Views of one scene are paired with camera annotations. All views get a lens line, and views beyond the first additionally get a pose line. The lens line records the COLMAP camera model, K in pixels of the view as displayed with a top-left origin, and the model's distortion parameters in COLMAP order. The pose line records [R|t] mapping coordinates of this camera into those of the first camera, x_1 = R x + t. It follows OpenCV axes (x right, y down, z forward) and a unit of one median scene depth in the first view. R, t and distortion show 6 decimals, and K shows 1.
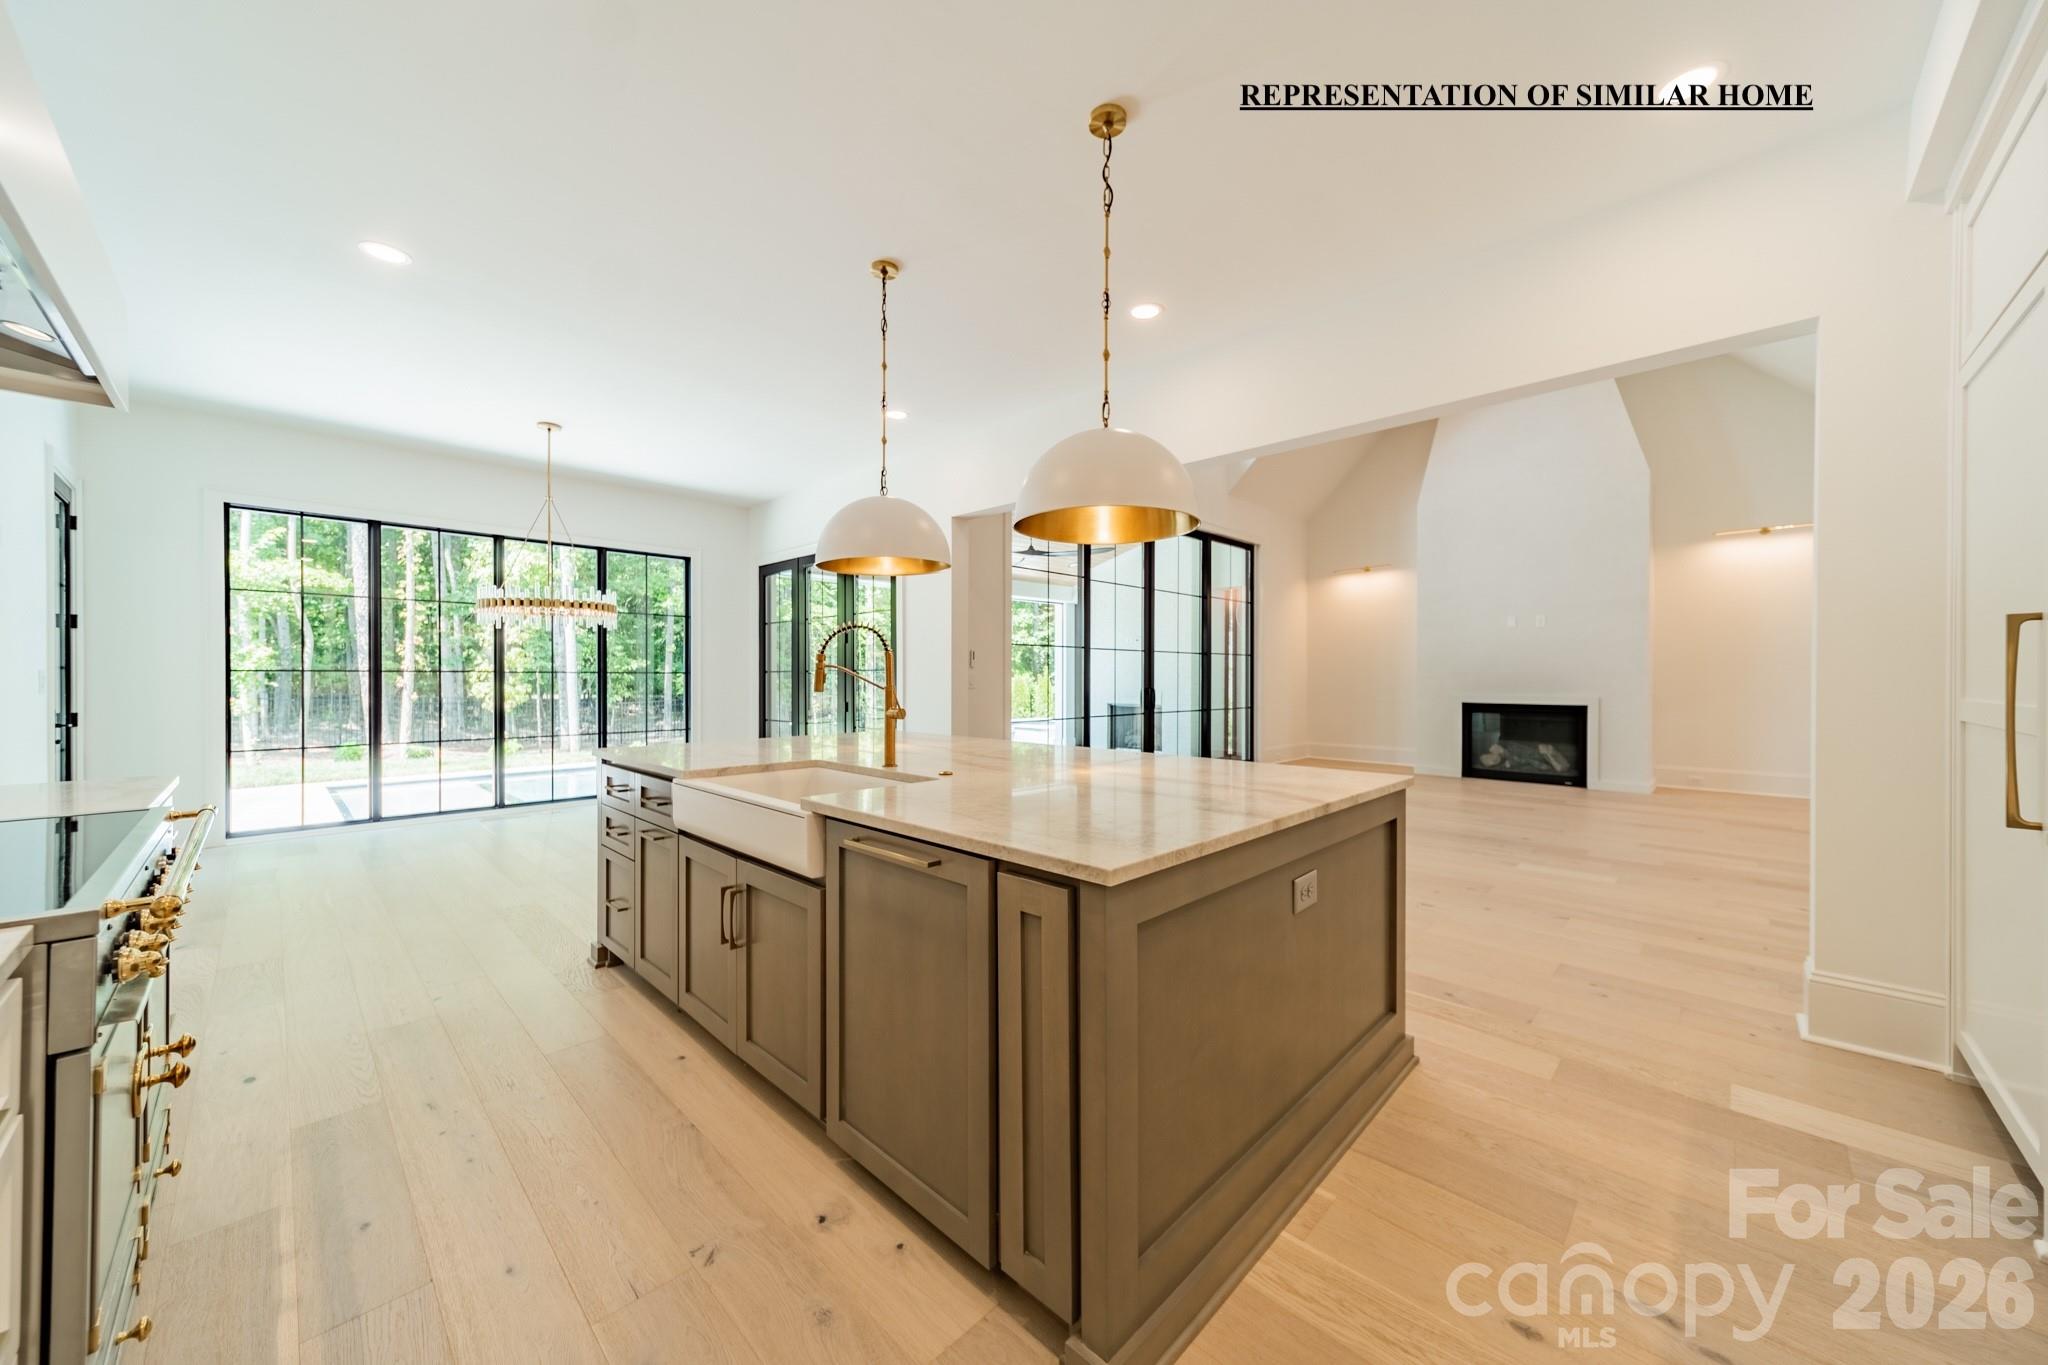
lens RADIAL K [[732.9, 0, 1024.0], [0, 732.9, 682.5], [0, 0, 1]] dist [0.000144, -0.000075]
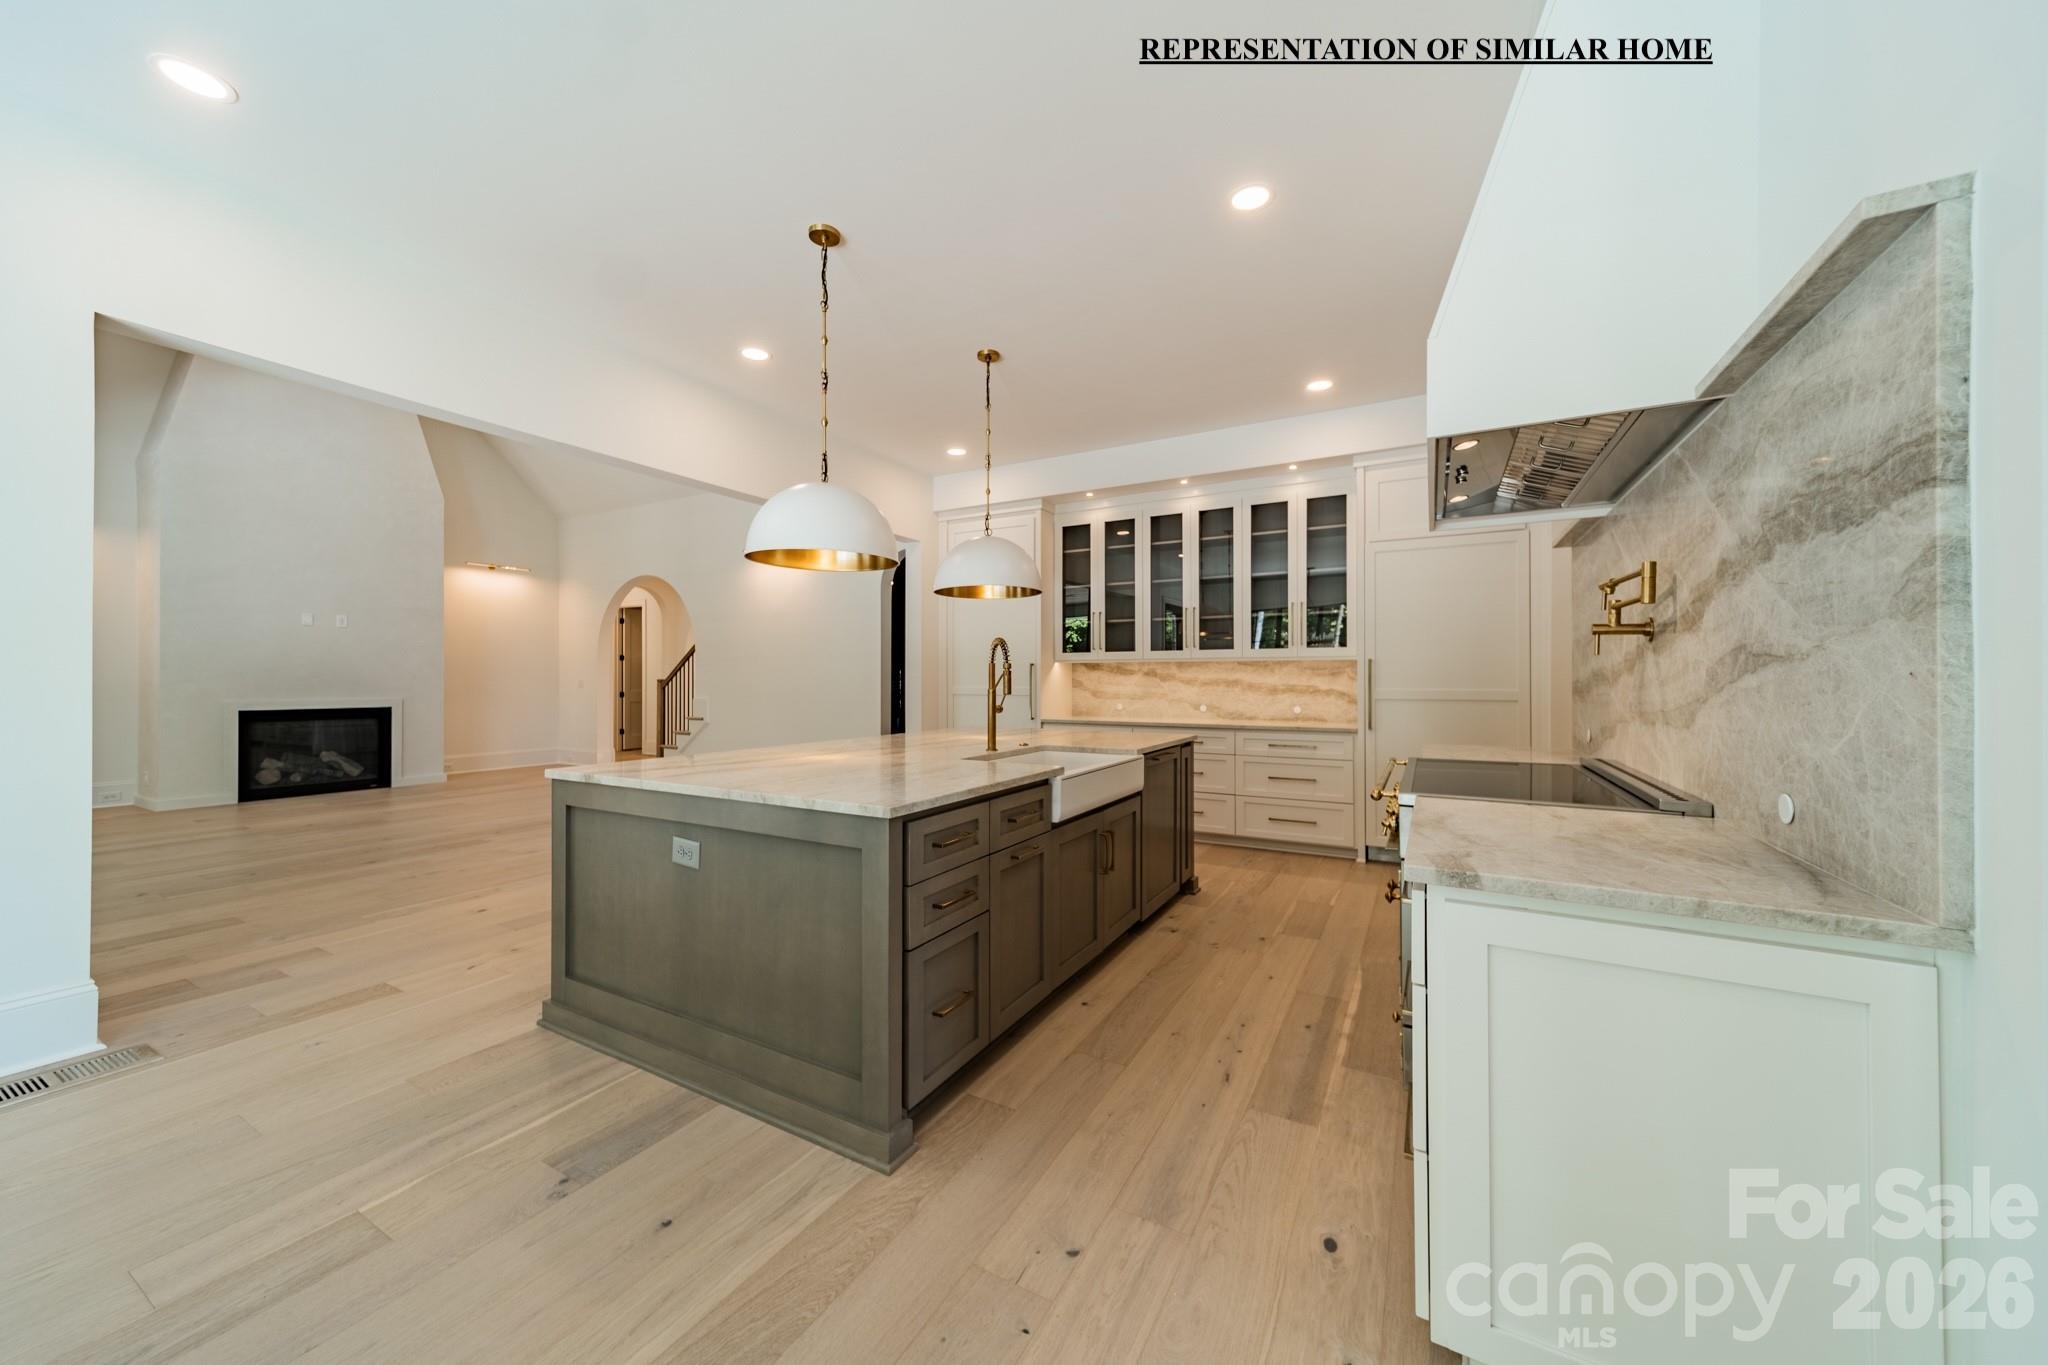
lens RADIAL K [[723.1, 0, 1024.0], [0, 723.1, 682.5], [0, 0, 1]] dist [0.013859, -0.000076]
pose [[-0.256993, -0.007054, 0.966387, -0.481337], [0.006110, 0.999942, 0.008924, -0.007823], [-0.966394, 0.008198, -0.256935, 0.423914]]
